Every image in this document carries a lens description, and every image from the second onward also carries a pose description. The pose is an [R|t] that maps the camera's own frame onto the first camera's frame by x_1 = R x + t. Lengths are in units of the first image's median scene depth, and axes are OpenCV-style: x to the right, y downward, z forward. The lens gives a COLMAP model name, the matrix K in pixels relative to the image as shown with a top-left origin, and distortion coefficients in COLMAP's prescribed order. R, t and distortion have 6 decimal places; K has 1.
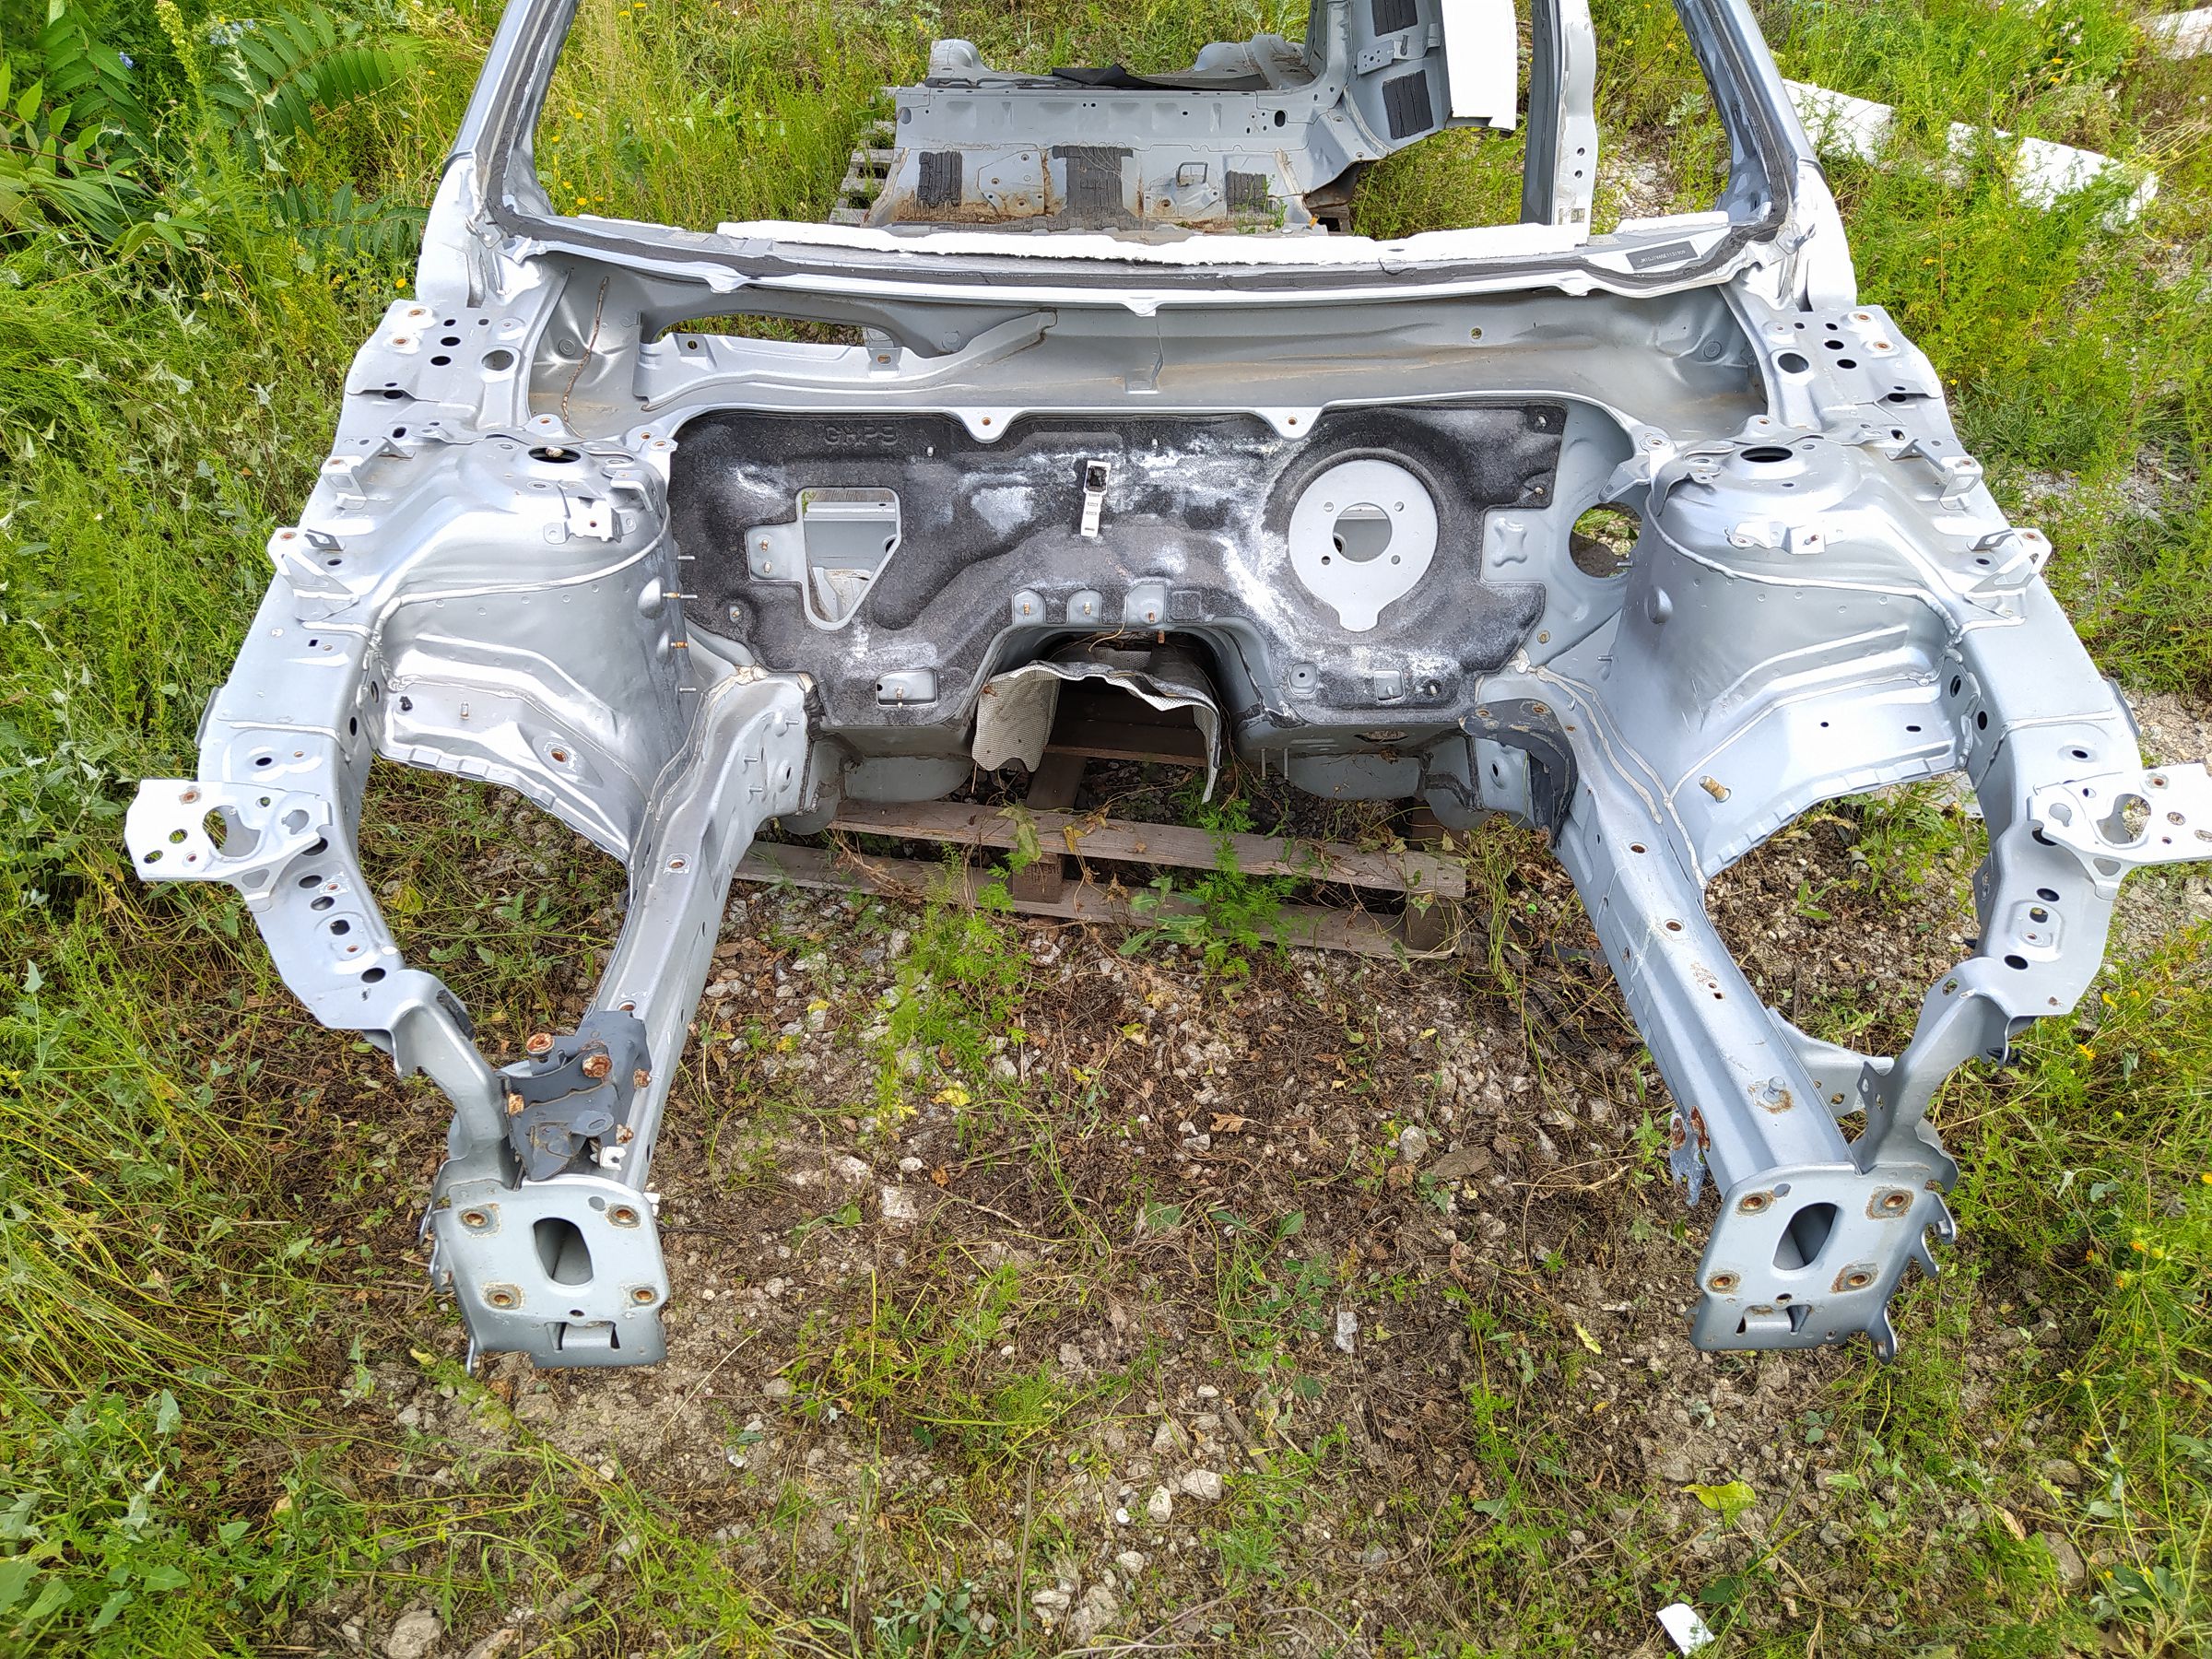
lens RADIAL K [[1686.5, 0, 1088.8], [0, 1686.5, 820.7], [0, 0, 1]] dist [0.094248, -0.143323]
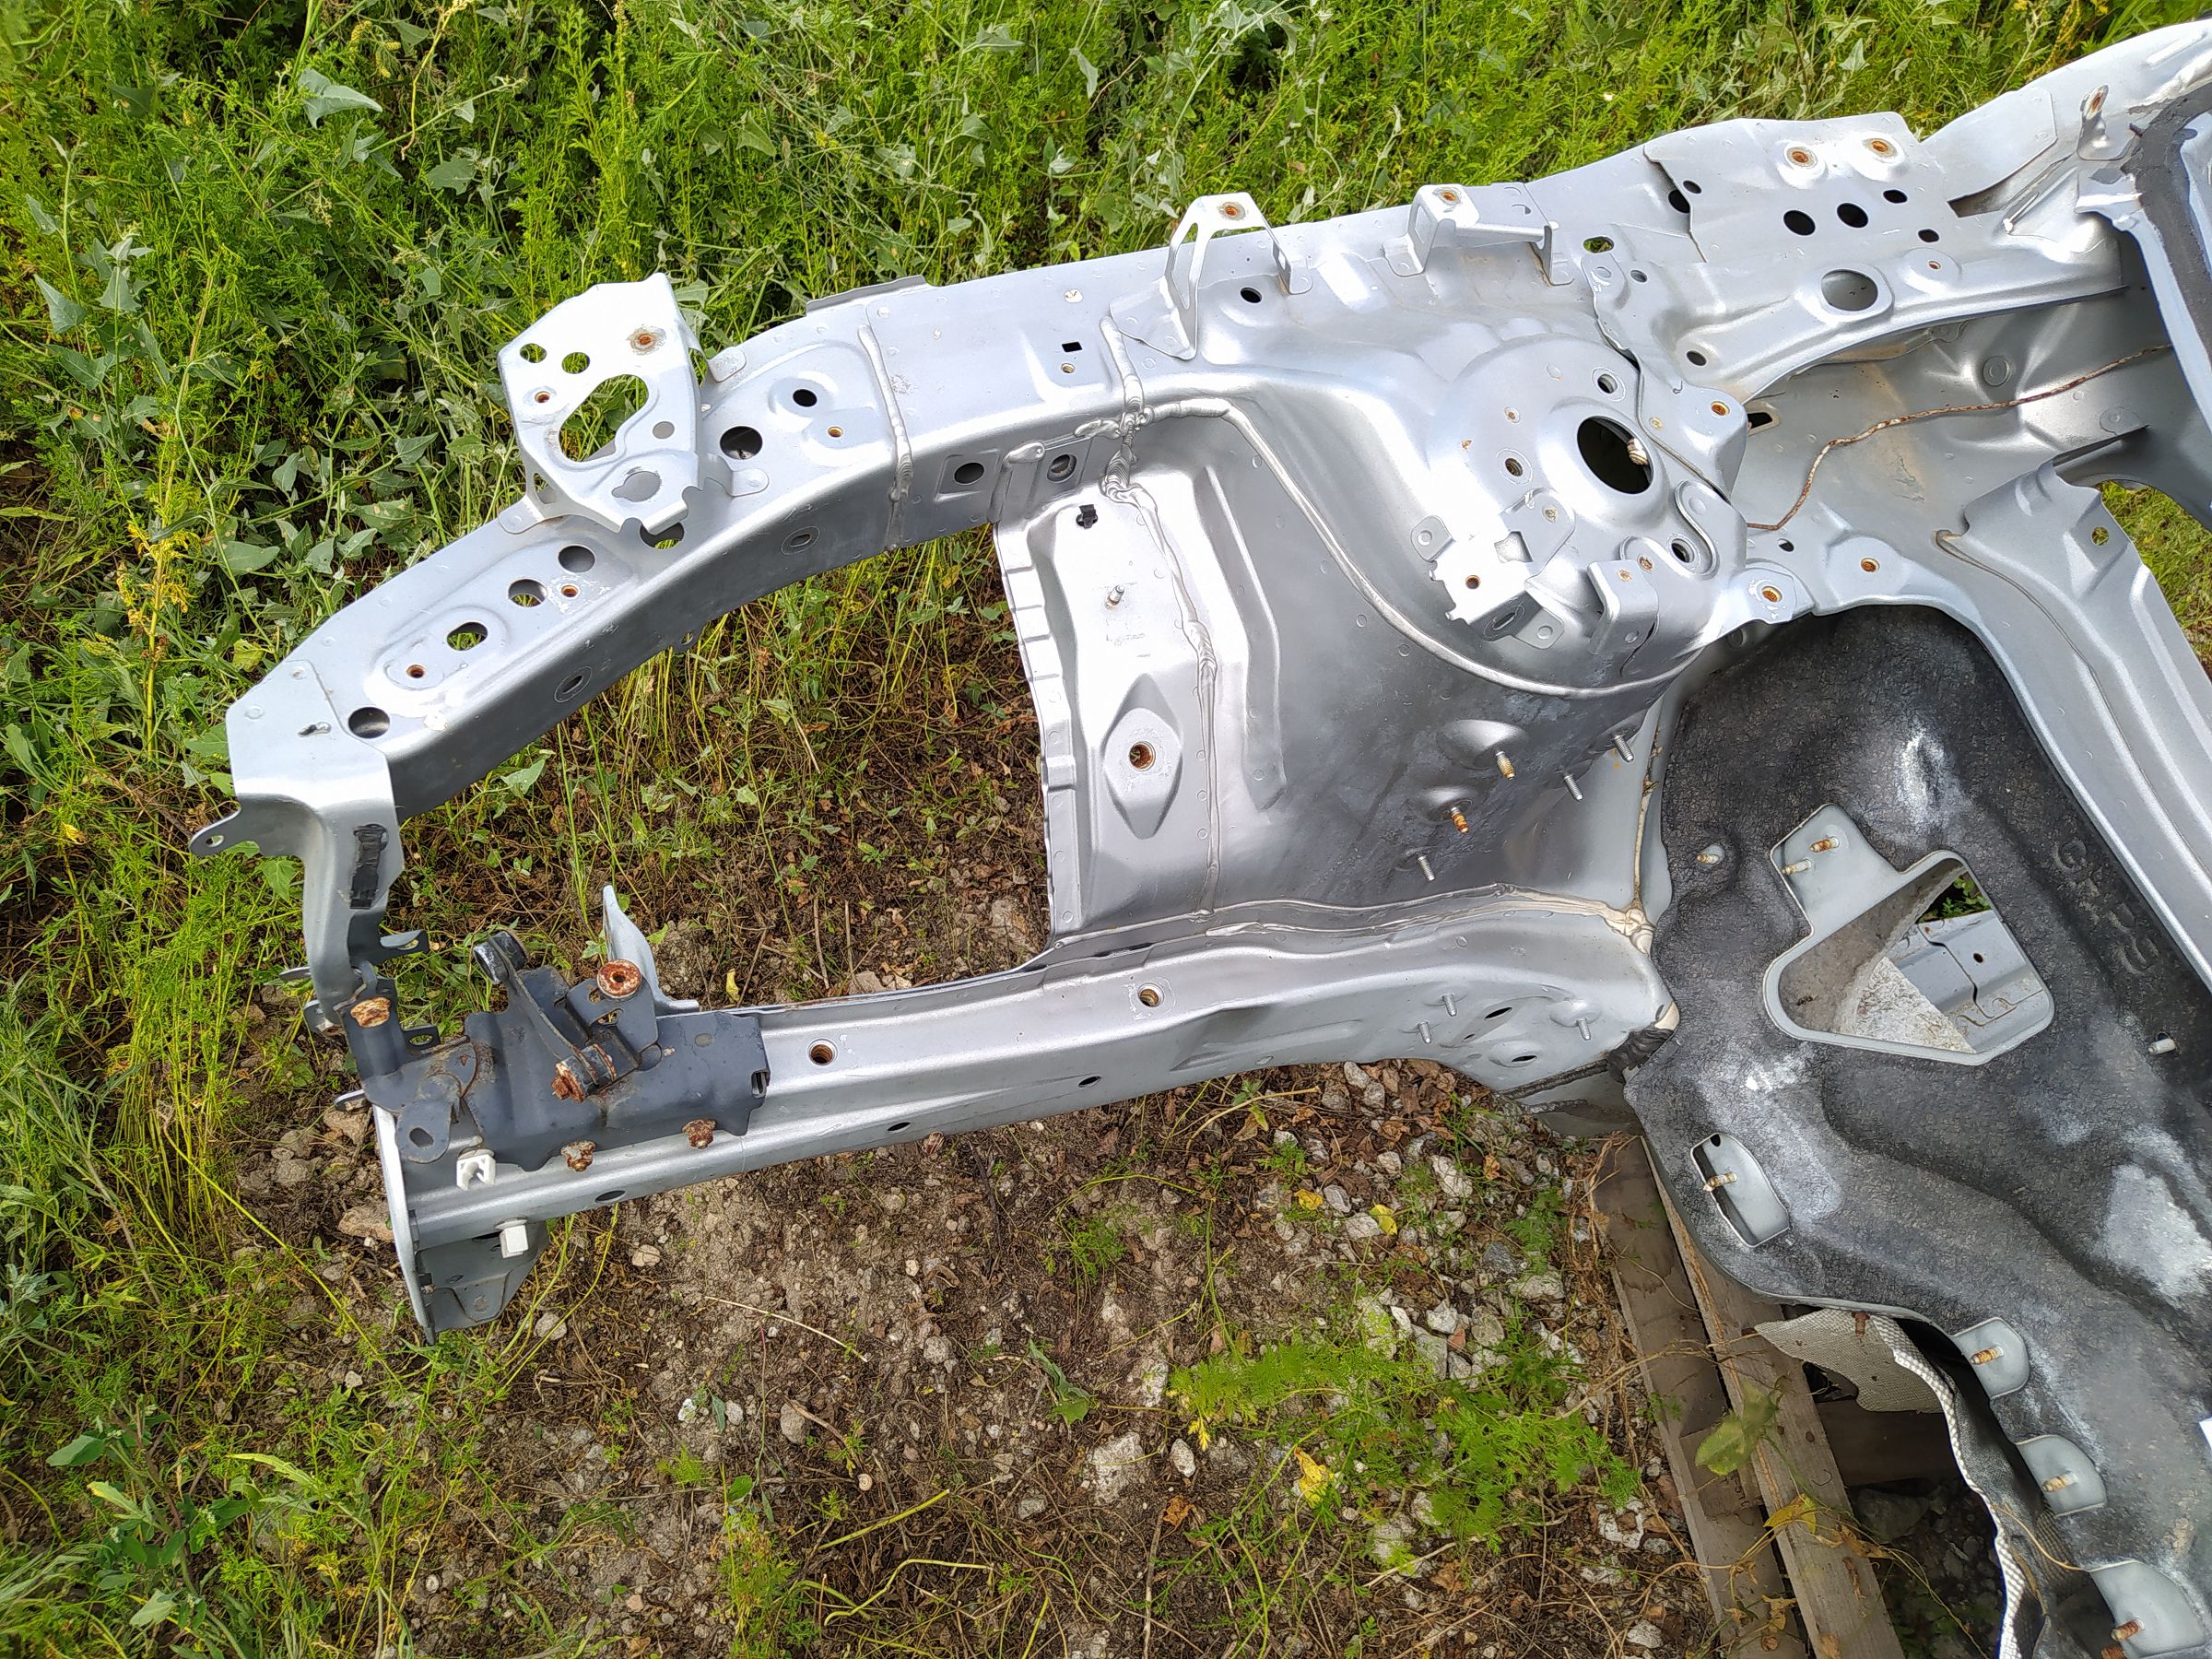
lens RADIAL K [[1666.6, 0, 1104.9], [0, 1666.6, 812.1], [0, 0, 1]] dist [0.092882, -0.126314]
pose [[0.308744, 0.833923, -0.457437, -0.022707], [-0.756684, 0.506742, 0.413088, -0.212973], [0.576286, 0.218597, 0.787470, 0.429813]]
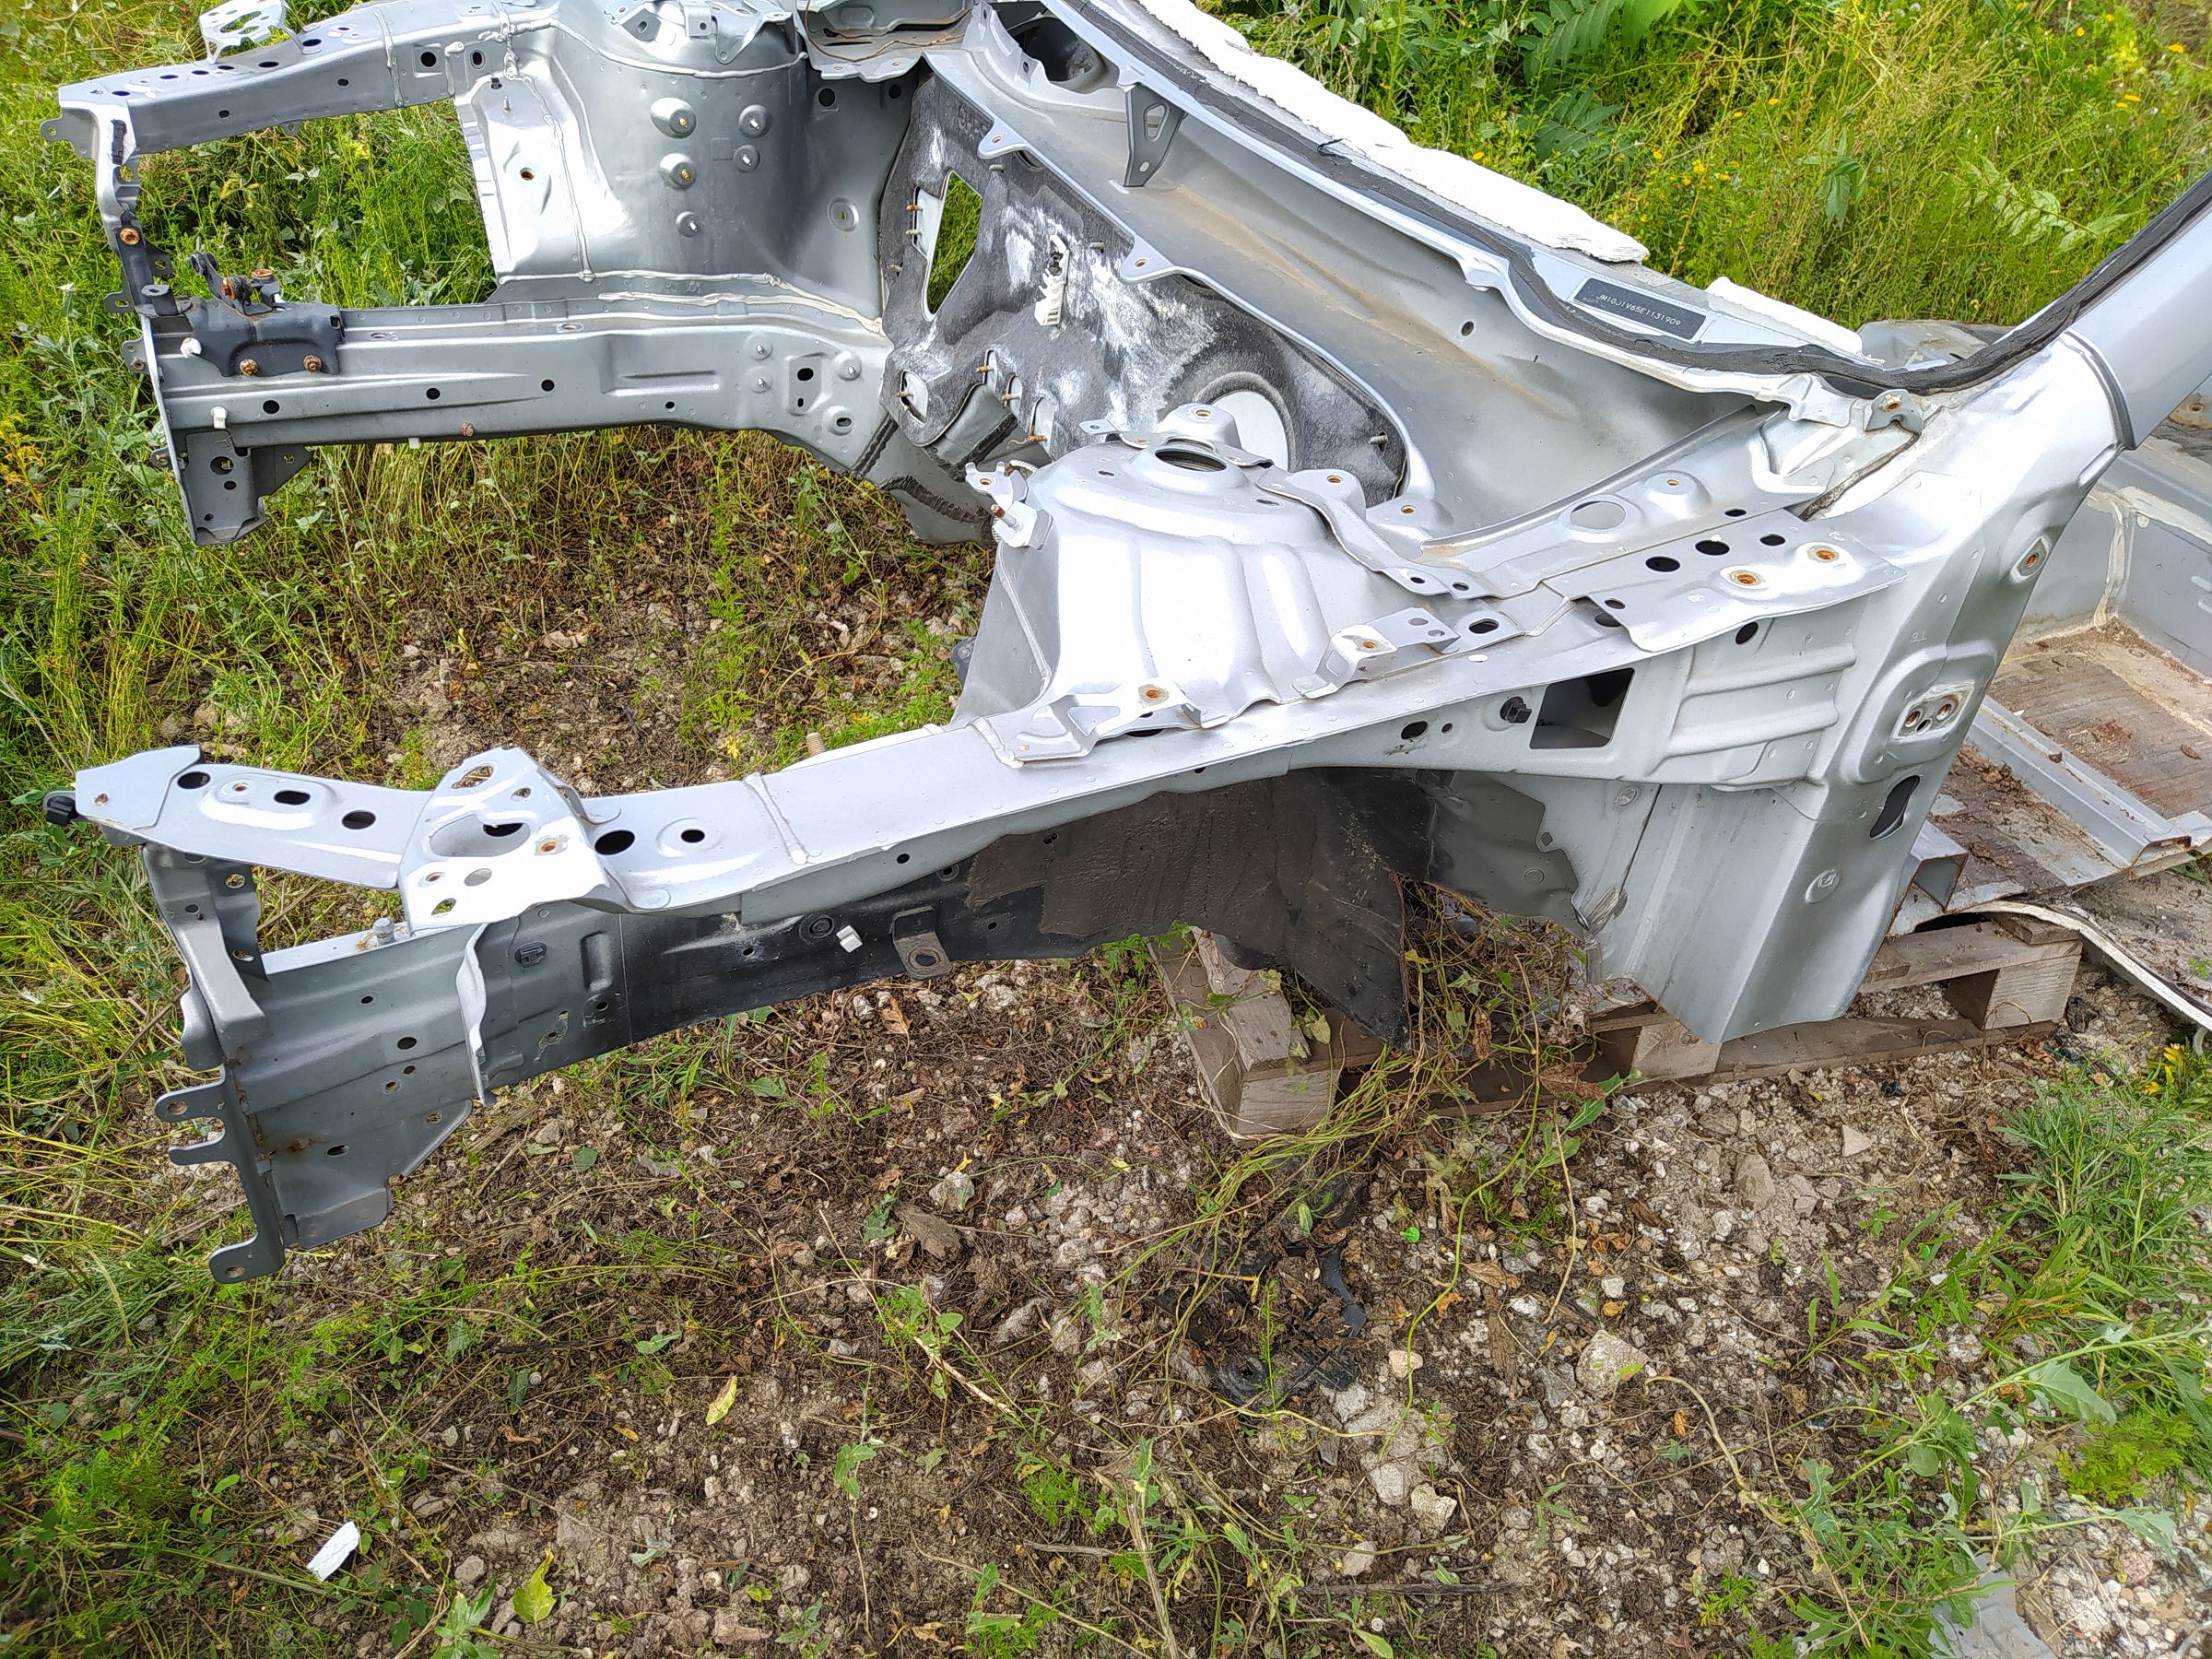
lens RADIAL K [[1686.5, 0, 1088.8], [0, 1686.5, 820.7], [0, 0, 1]] dist [0.094248, -0.143323]
pose [[0.399232, 0.590384, -0.701470, 0.781711], [-0.637444, 0.728650, 0.250467, -0.213588], [0.658998, 0.347154, 0.667237, 0.493251]]
